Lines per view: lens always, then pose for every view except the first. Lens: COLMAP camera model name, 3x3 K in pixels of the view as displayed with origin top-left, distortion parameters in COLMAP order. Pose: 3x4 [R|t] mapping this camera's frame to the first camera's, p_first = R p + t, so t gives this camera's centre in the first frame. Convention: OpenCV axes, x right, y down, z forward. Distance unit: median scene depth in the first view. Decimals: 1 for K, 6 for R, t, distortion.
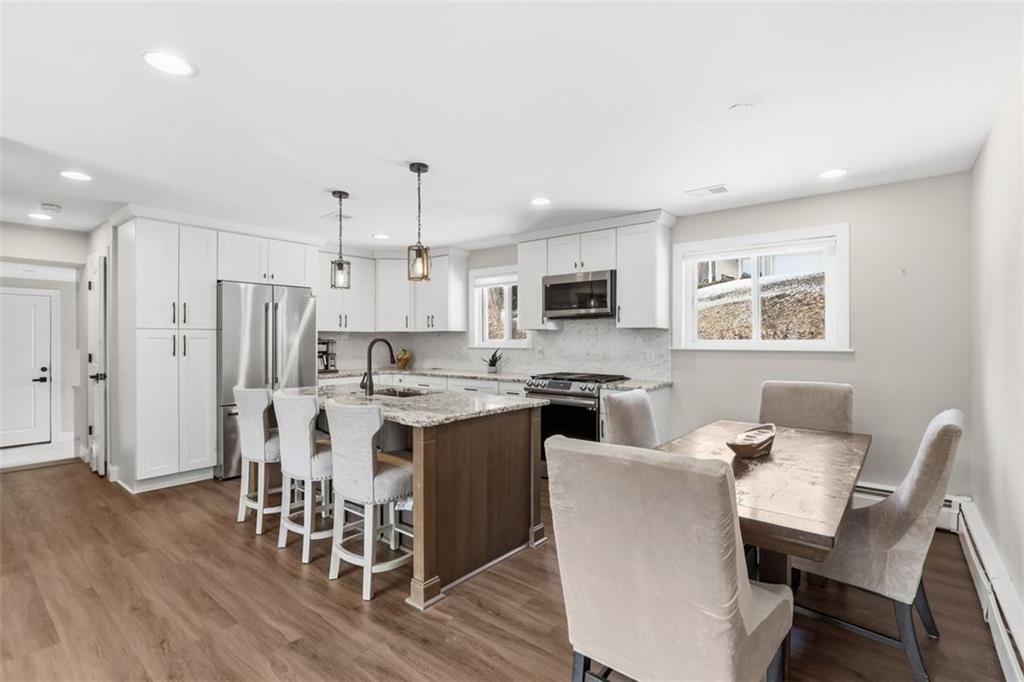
lens RADIAL K [[476.9, 0, 518.6], [0, 476.9, 339.9], [0, 0, 1]] dist [-0.019789, 0.004791]
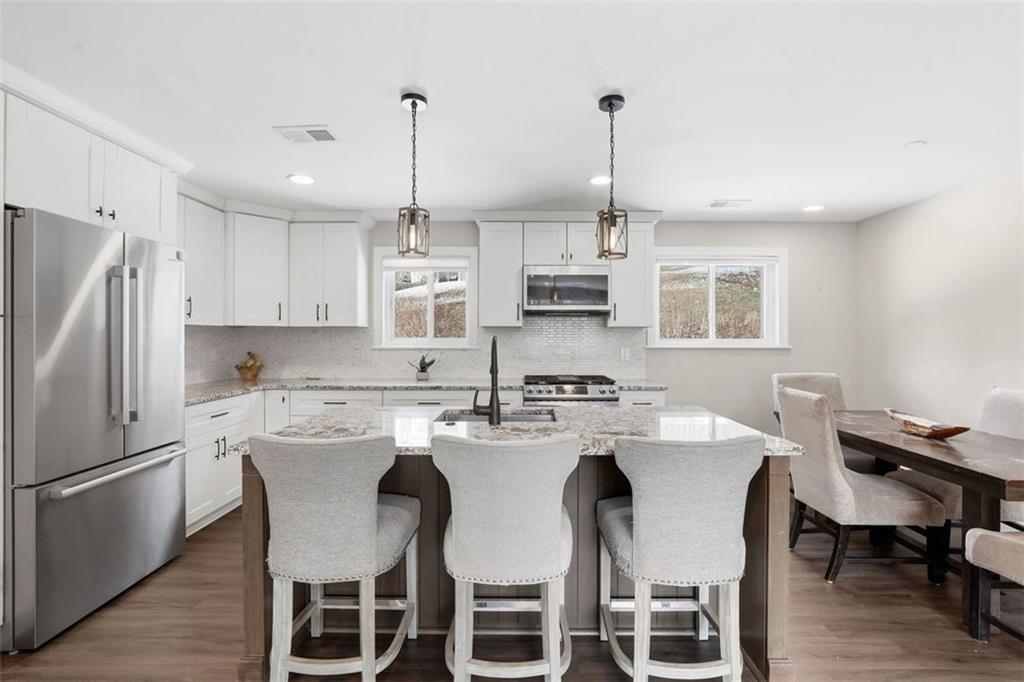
lens RADIAL K [[476.9, 0, 518.6], [0, 476.9, 339.9], [0, 0, 1]] dist [-0.019789, 0.004791]
pose [[0.782838, -0.001991, 0.622222, -0.496454], [-0.001119, 0.999989, 0.004608, -0.002038], [-0.622224, -0.004304, 0.782827, 0.332992]]
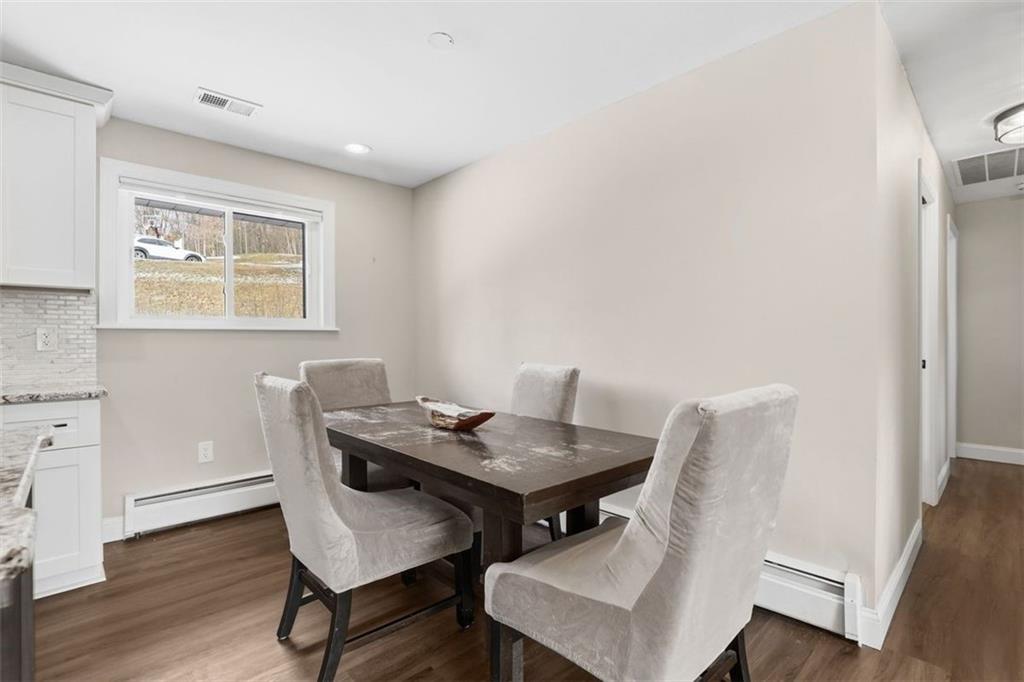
lens RADIAL K [[476.9, 0, 518.6], [0, 476.9, 339.9], [0, 0, 1]] dist [-0.019789, 0.004791]
pose [[0.134354, -0.001409, 0.990932, -0.185692], [0.006917, 0.999976, 0.000484, 0.034823], [-0.990909, 0.006789, 0.134361, 0.354141]]
